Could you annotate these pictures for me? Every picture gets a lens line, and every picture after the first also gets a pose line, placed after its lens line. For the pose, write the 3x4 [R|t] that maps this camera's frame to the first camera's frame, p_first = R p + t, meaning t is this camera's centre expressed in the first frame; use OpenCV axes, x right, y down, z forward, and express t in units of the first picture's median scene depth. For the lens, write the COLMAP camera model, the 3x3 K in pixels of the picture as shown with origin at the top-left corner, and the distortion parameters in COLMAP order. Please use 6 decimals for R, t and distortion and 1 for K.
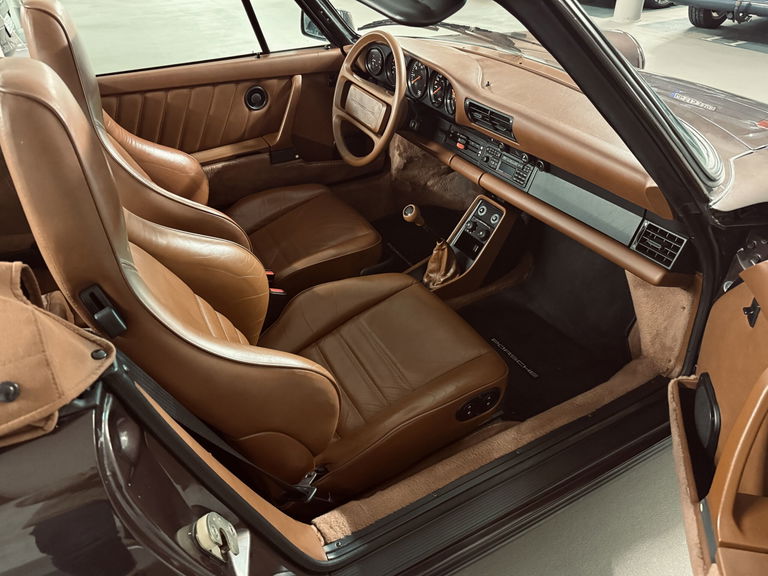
lens RADIAL K [[532.3, 0, 384.0], [0, 532.3, 288.0], [0, 0, 1]] dist [0.118451, -0.205387]
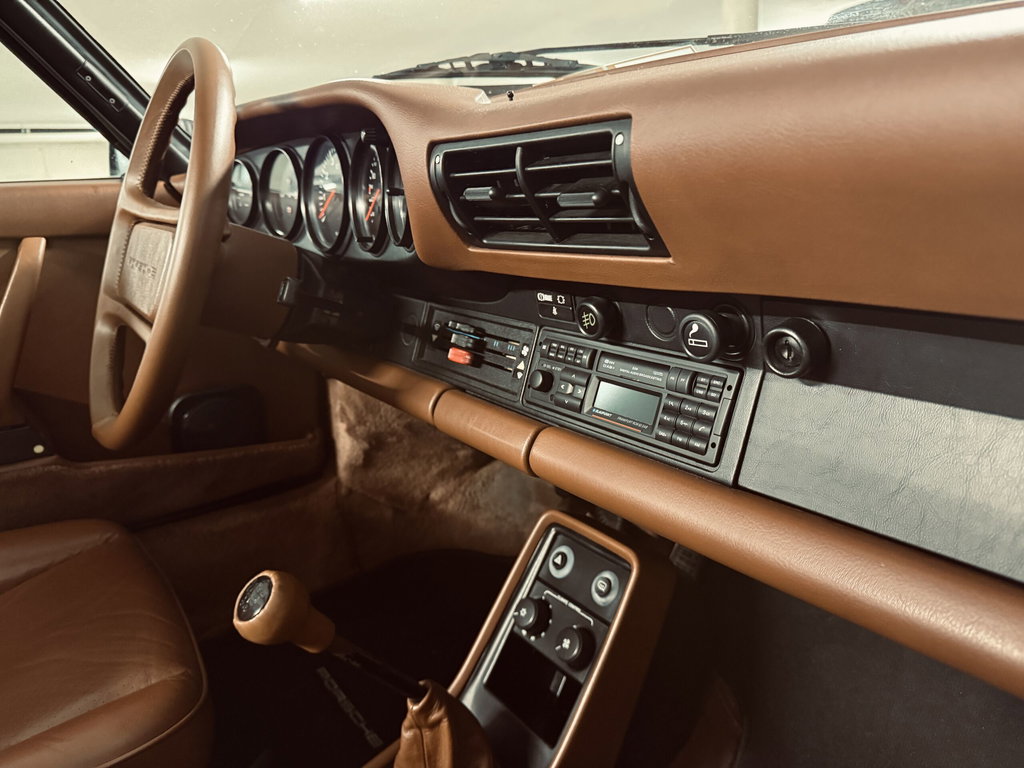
lens RADIAL K [[709.8, 0, 512.0], [0, 709.8, 384.0], [0, 0, 1]] dist [0.118451, -0.205387]
pose [[0.992941, -0.063110, 0.100430, 0.122121], [0.094826, 0.930996, -0.352499, -0.098887], [-0.071254, 0.359534, 0.930408, 0.589209]]
